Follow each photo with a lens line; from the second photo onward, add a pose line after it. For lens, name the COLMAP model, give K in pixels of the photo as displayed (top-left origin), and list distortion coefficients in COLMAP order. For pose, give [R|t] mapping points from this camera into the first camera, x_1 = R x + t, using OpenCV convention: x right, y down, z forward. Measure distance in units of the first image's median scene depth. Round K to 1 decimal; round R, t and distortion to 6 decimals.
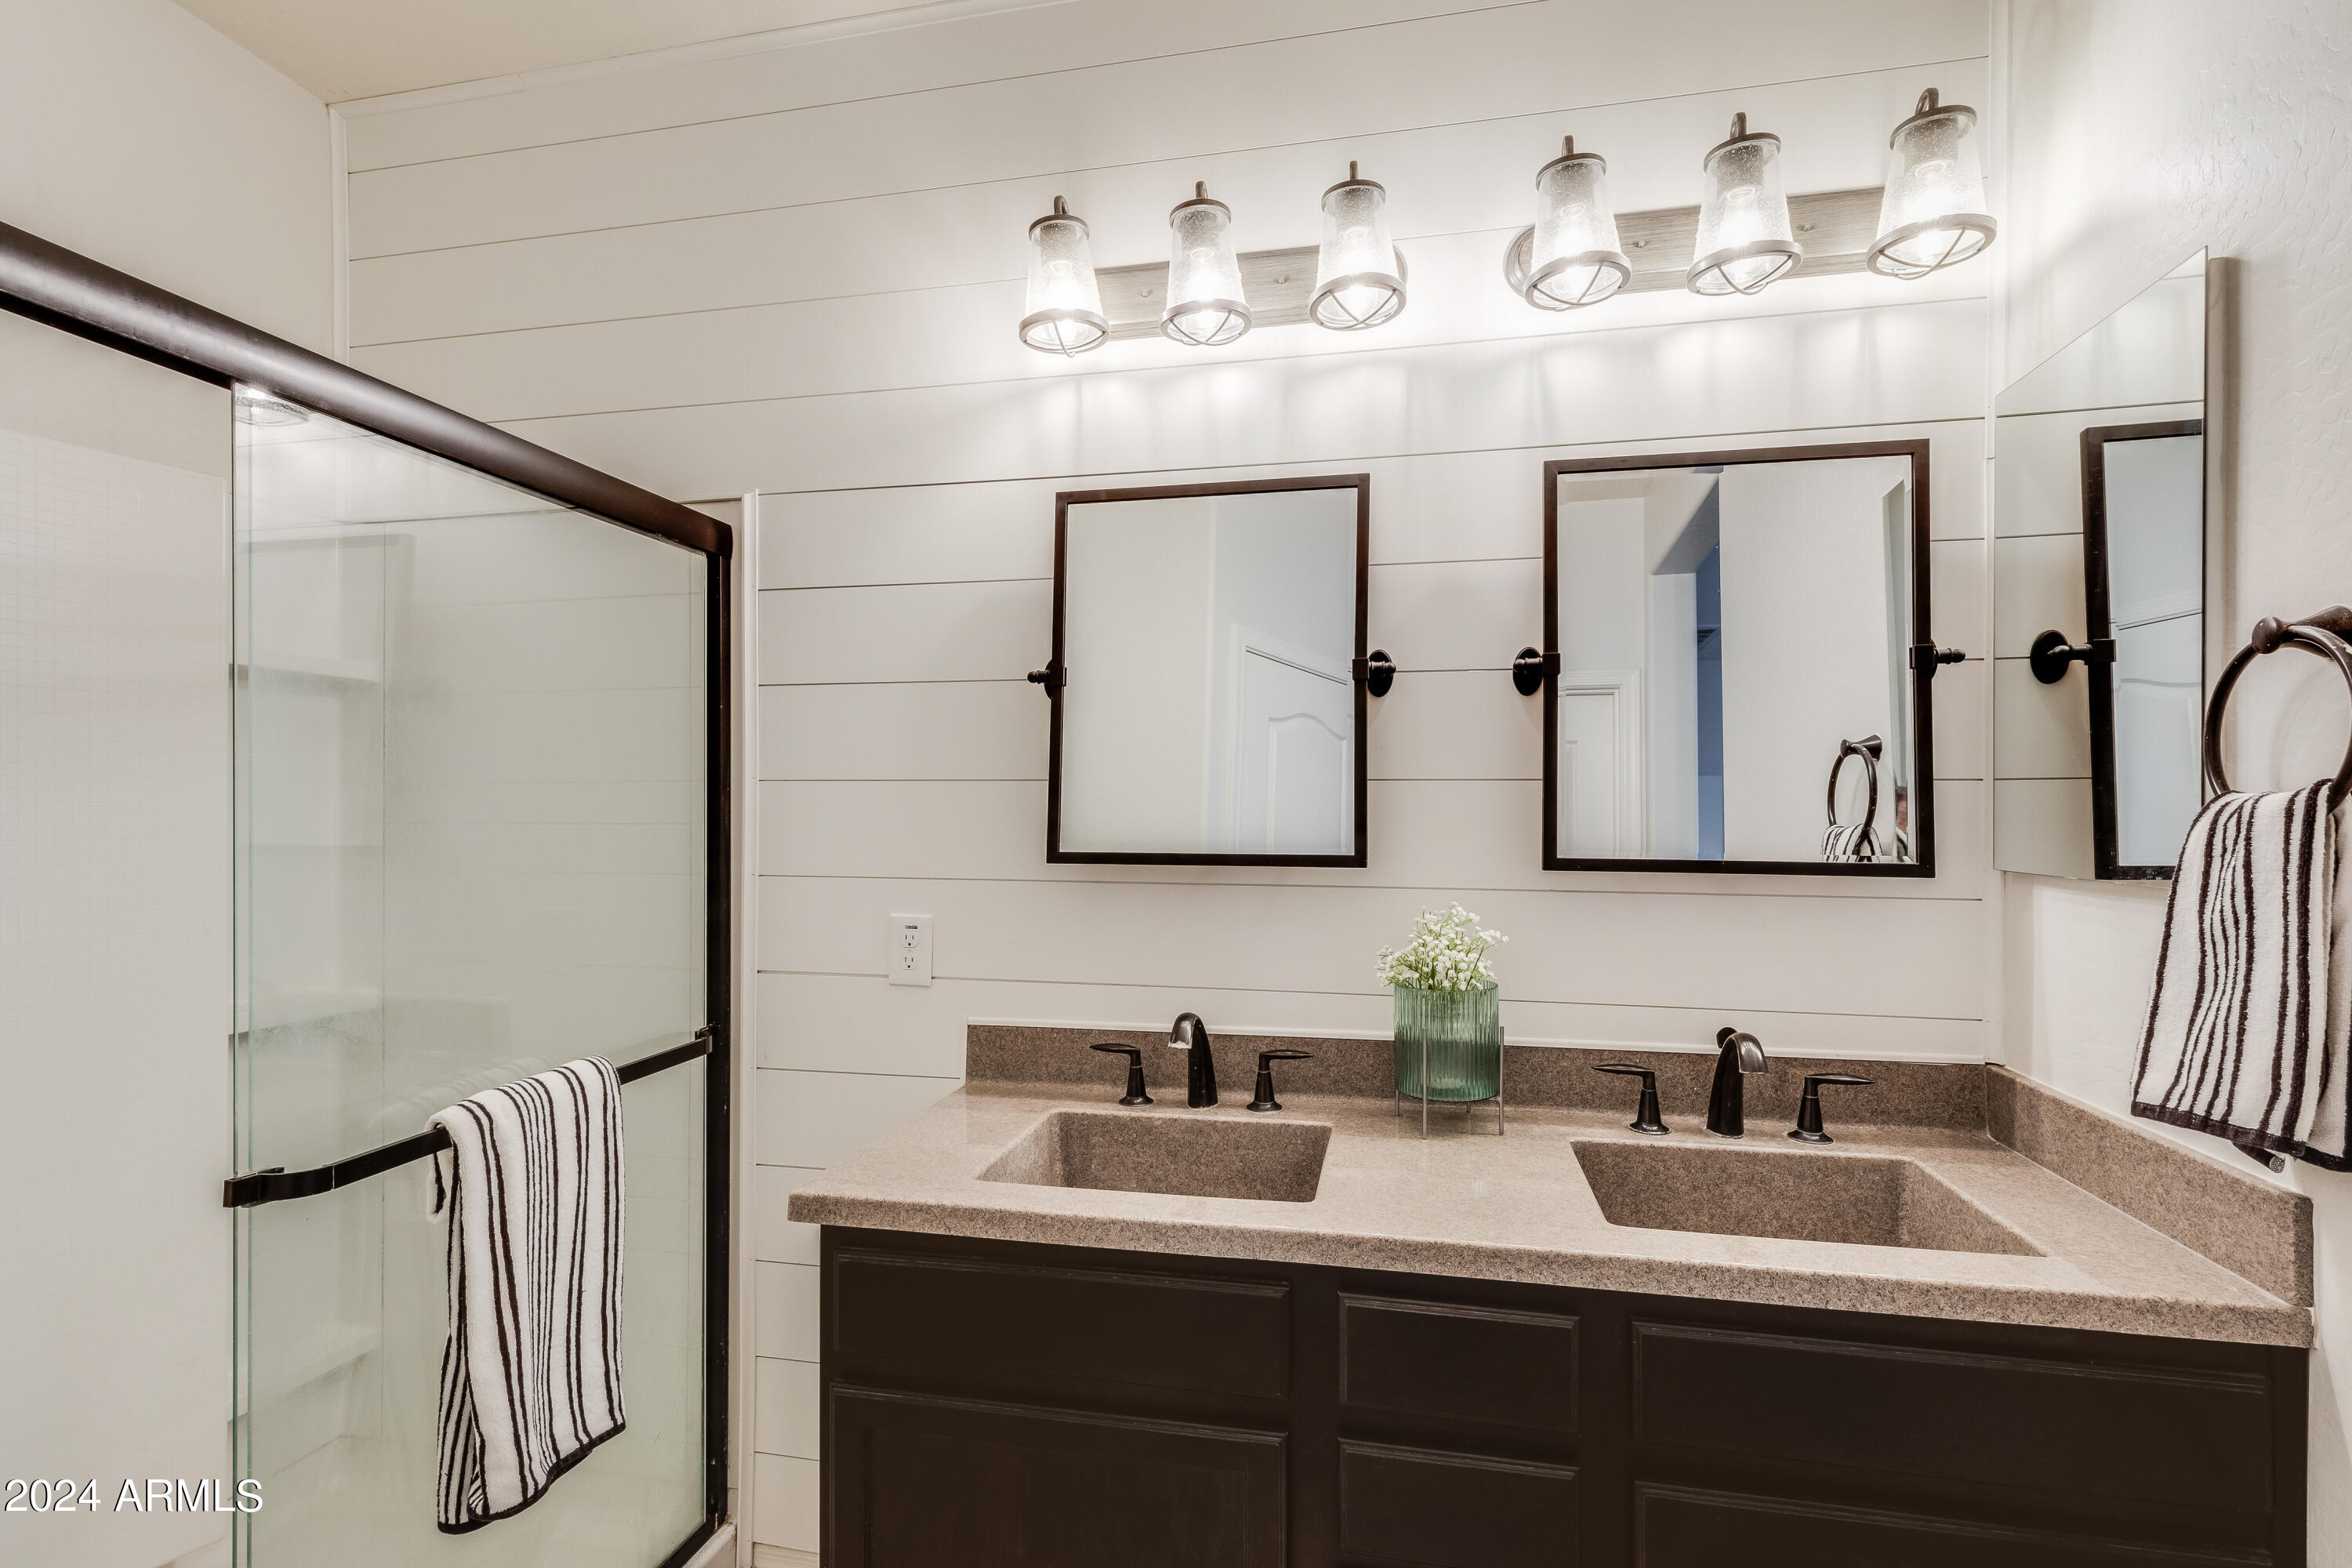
lens RADIAL K [[1067.9, 0, 1179.0], [0, 1067.9, 795.8], [0, 0, 1]] dist [0.004833, 0.000339]
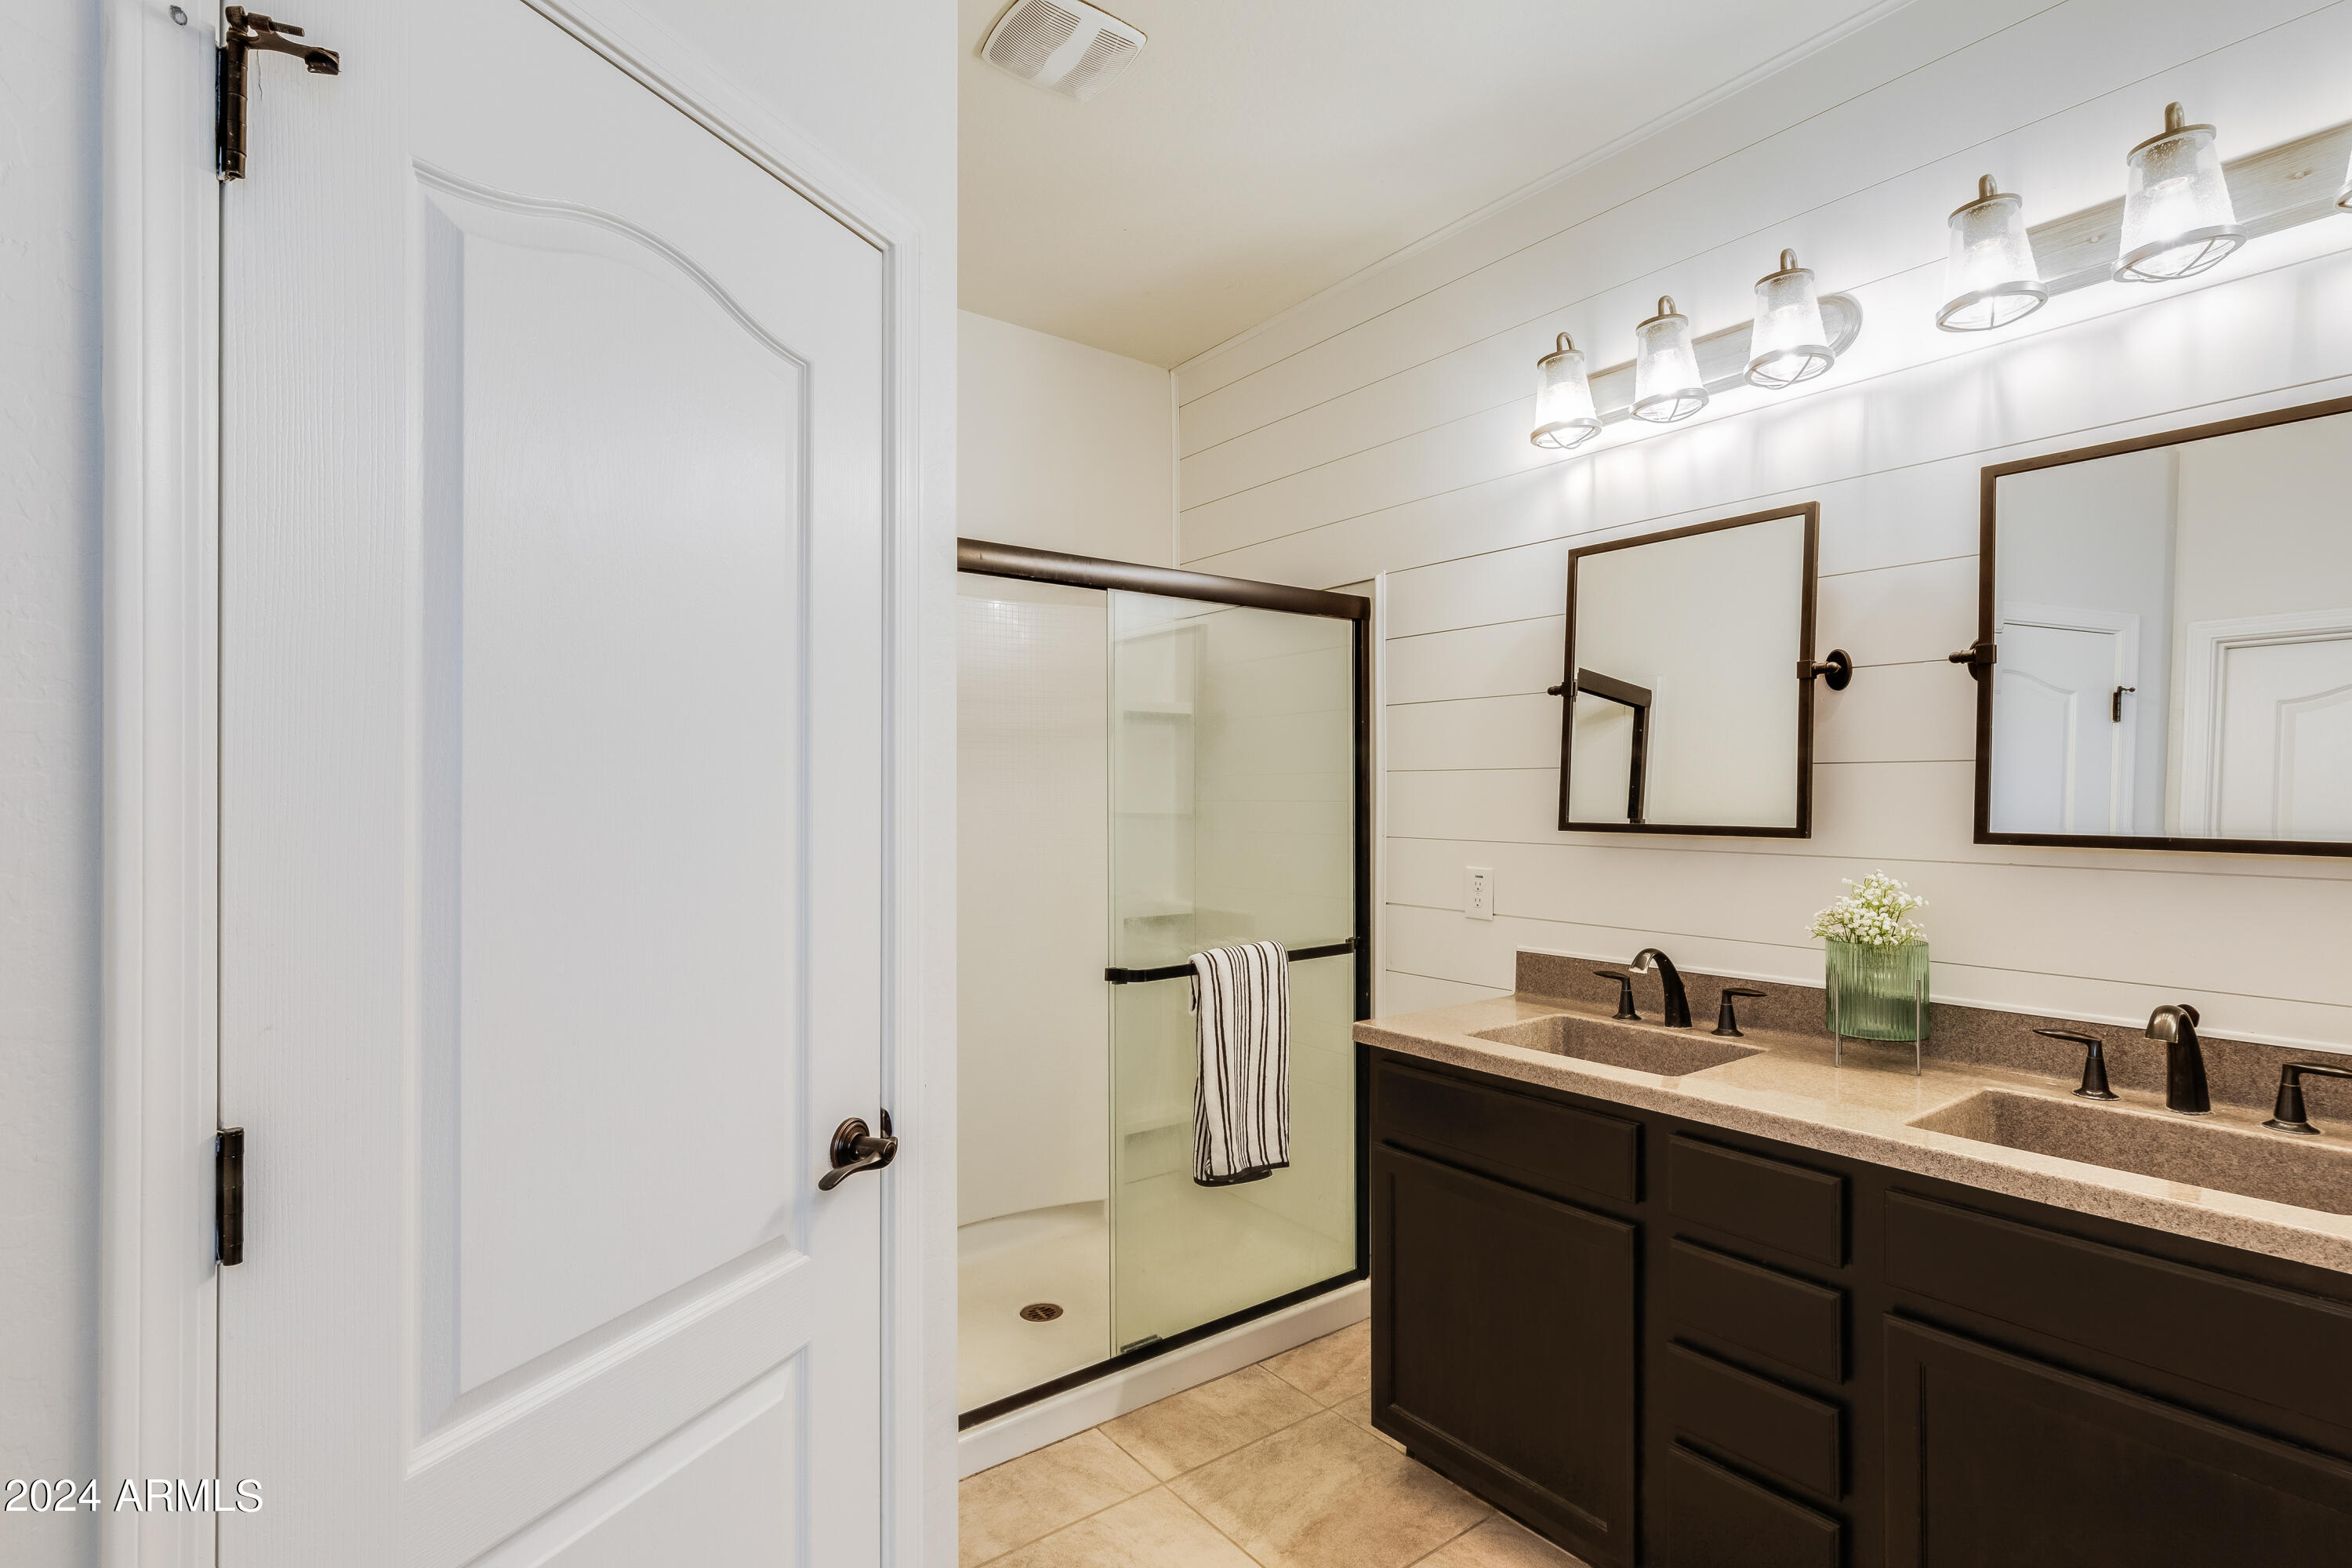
lens RADIAL K [[1127.4, 0, 1176.5], [0, 1127.4, 749.3], [0, 0, 1]] dist [0.002102, 0.000600]
pose [[0.748926, -0.027913, -0.662066, 0.498379], [0.008820, 0.999444, -0.032159, 0.002912], [0.662595, 0.018245, 0.748755, -0.408360]]
